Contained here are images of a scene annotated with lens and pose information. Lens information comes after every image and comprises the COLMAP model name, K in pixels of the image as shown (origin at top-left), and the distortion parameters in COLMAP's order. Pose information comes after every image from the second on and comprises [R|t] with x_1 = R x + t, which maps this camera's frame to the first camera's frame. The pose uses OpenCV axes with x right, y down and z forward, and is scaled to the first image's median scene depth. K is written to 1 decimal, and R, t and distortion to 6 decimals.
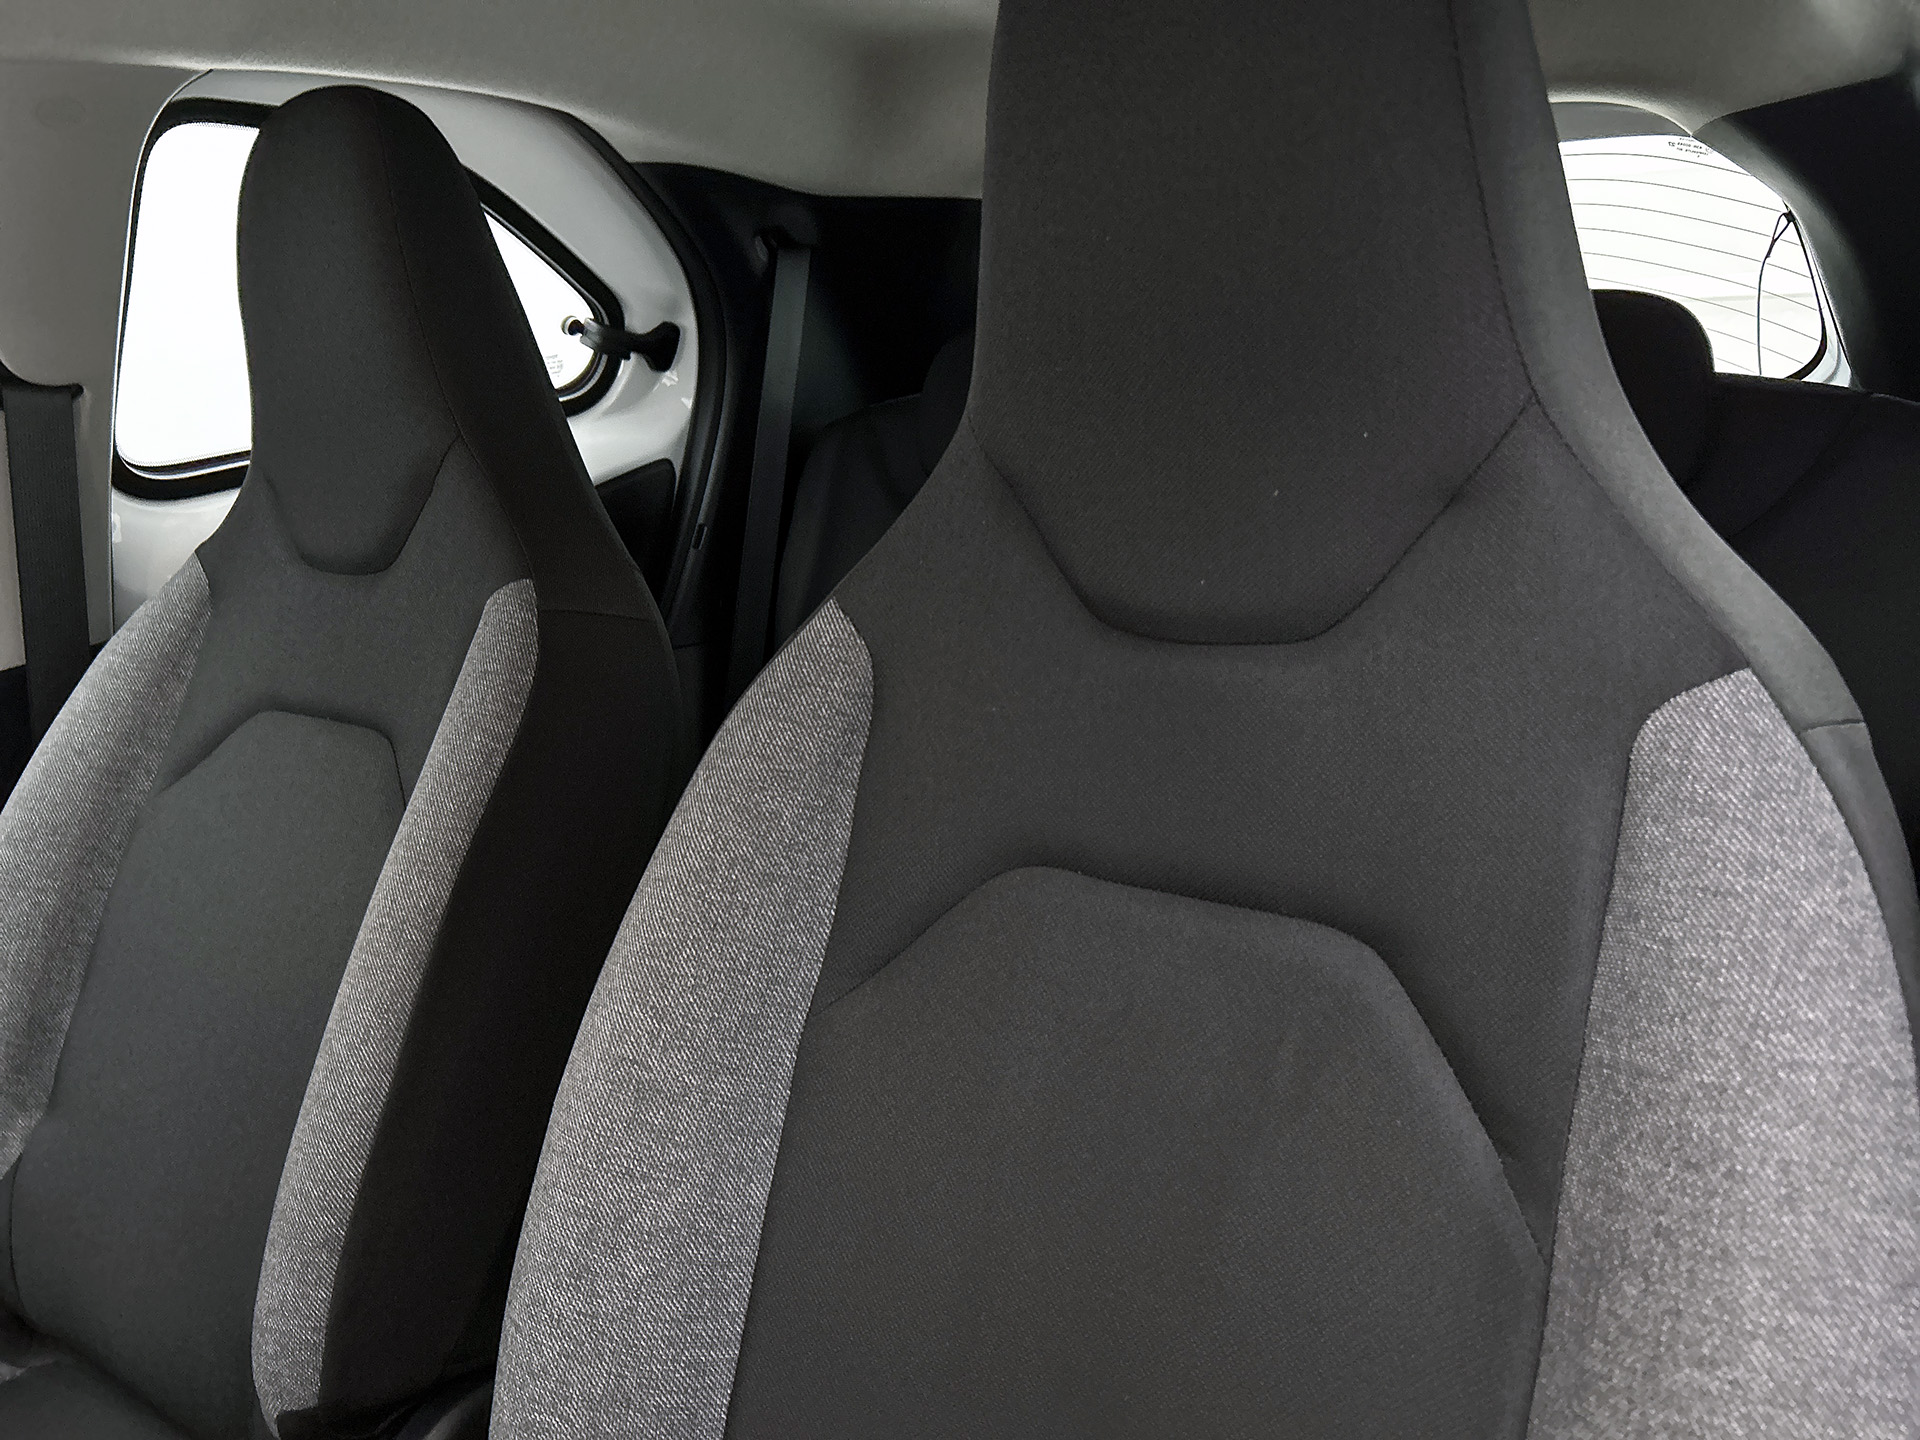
lens RADIAL K [[1448.9, 0, 960.0], [0, 1448.9, 720.0], [0, 0, 1]] dist [0.038301, -0.048123]
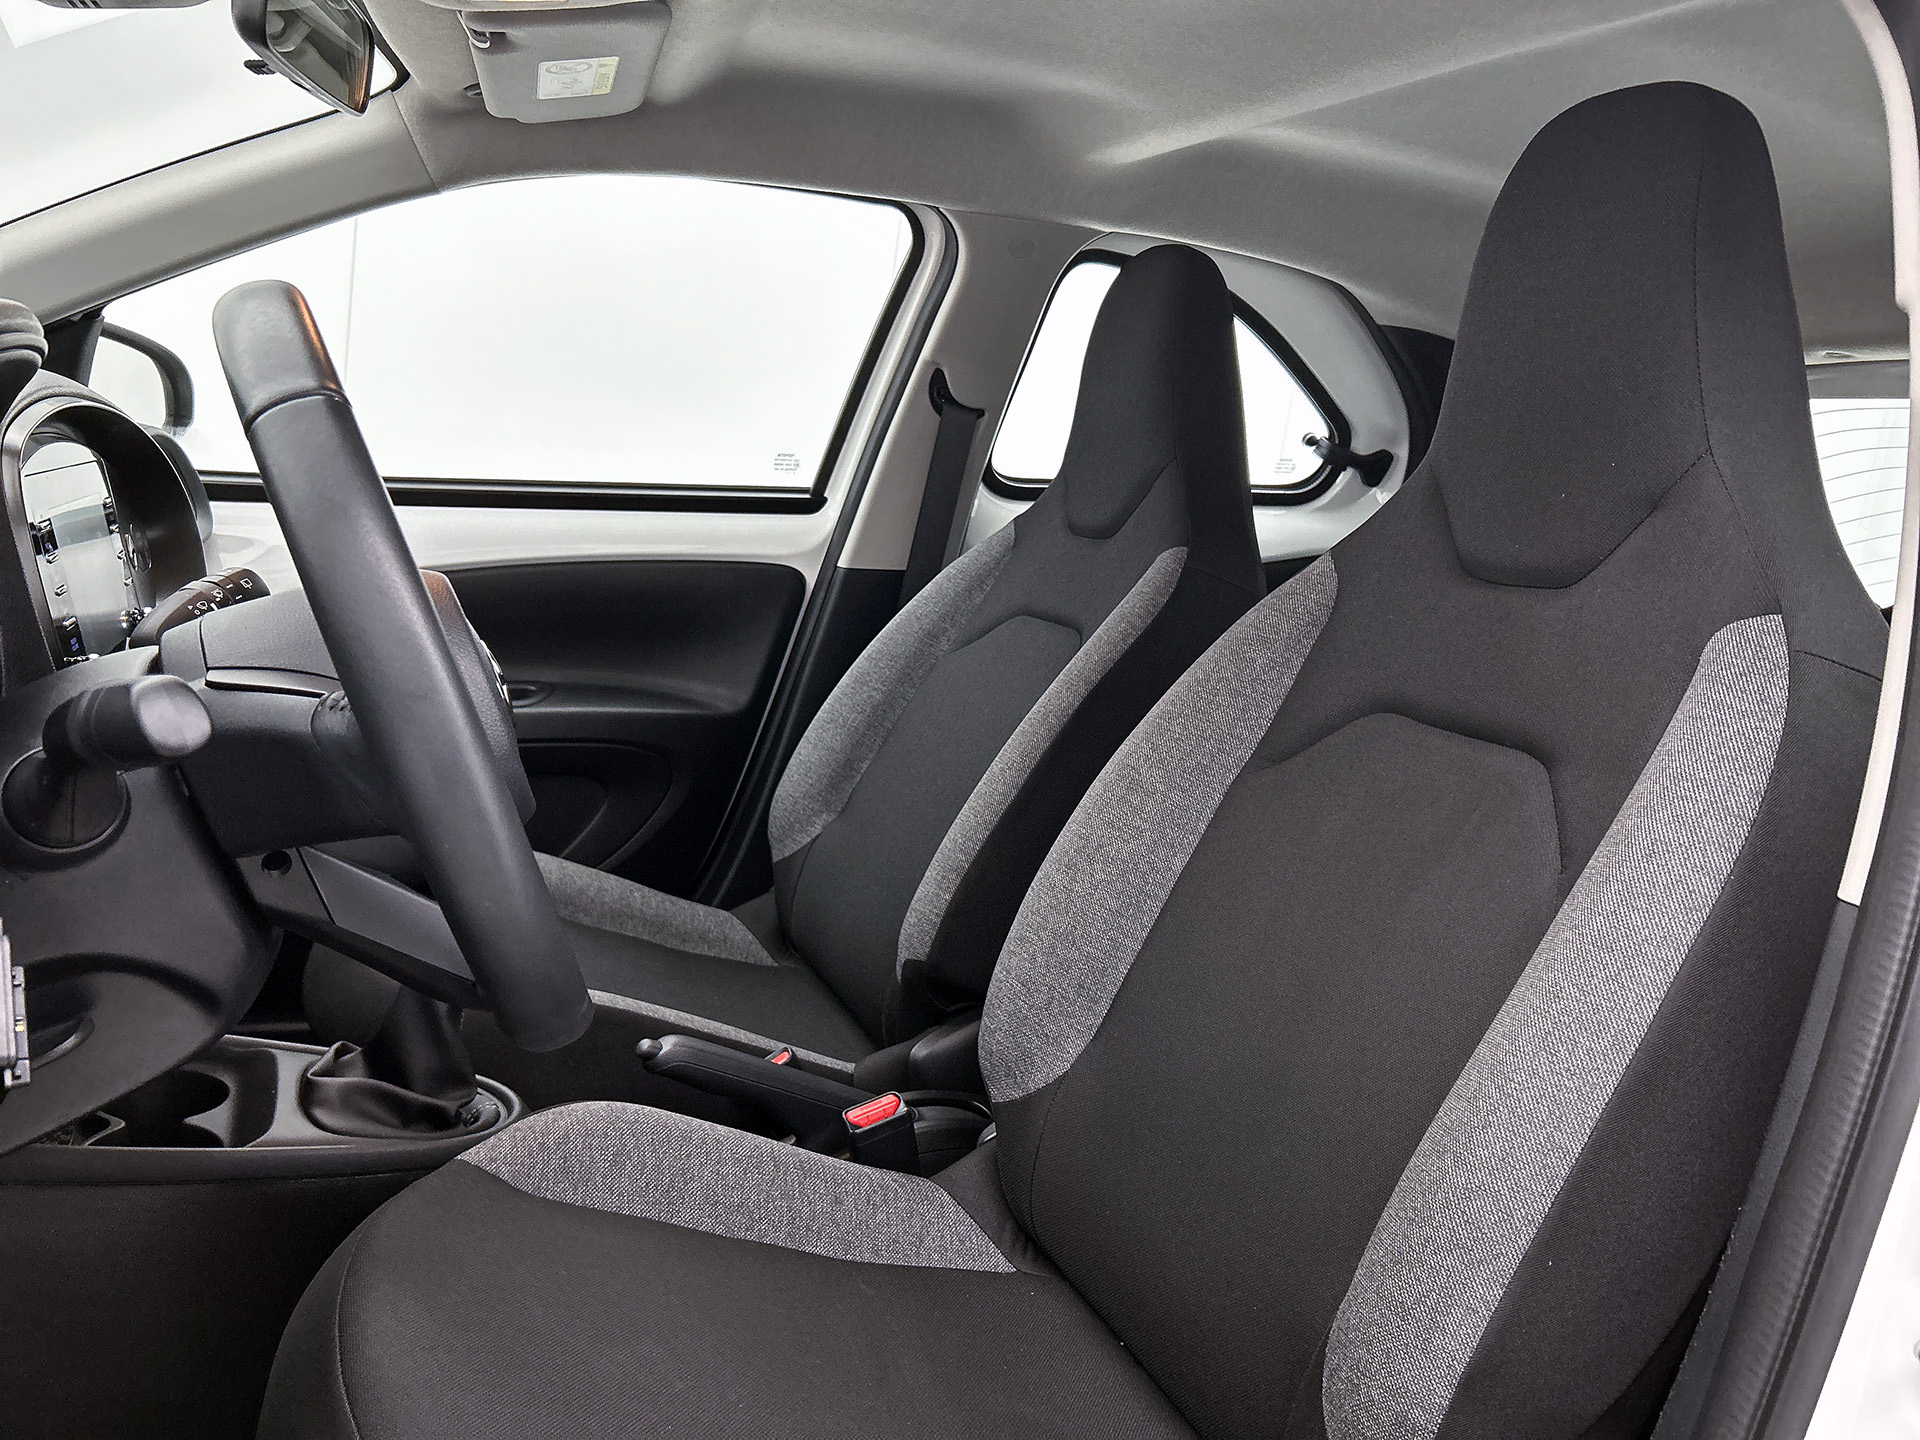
lens RADIAL K [[1448.9, 0, 960.0], [0, 1448.9, 720.0], [0, 0, 1]] dist [0.038301, -0.048123]
pose [[0.838072, 0.234302, -0.492684, 0.307627], [-0.293720, 0.954805, -0.045558, 0.218192], [0.459743, 0.182892, 0.869015, -0.432236]]
